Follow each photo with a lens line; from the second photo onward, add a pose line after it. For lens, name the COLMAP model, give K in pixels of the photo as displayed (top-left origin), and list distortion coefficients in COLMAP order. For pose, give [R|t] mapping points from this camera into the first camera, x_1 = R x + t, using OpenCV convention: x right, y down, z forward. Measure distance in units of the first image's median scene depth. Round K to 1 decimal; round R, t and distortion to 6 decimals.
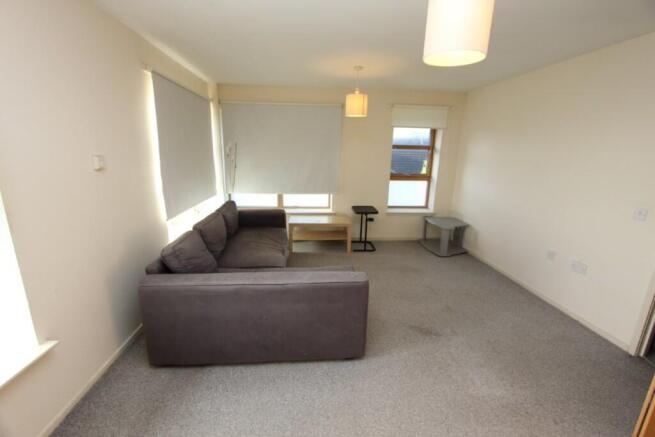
lens RADIAL K [[309.4, 0, 322.9], [0, 309.4, 229.9], [0, 0, 1]] dist [-0.001077, 0.000085]
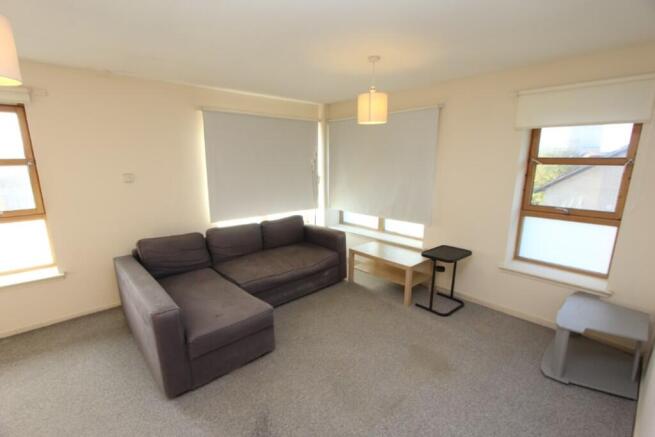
lens RADIAL K [[309.4, 0, 322.9], [0, 309.4, 229.9], [0, 0, 1]] dist [-0.001077, 0.000085]
pose [[0.603627, 0.162652, -0.780499, 0.537471], [-0.188936, 0.980266, 0.058162, -0.112152], [0.774556, 0.112356, 0.622446, 0.383338]]
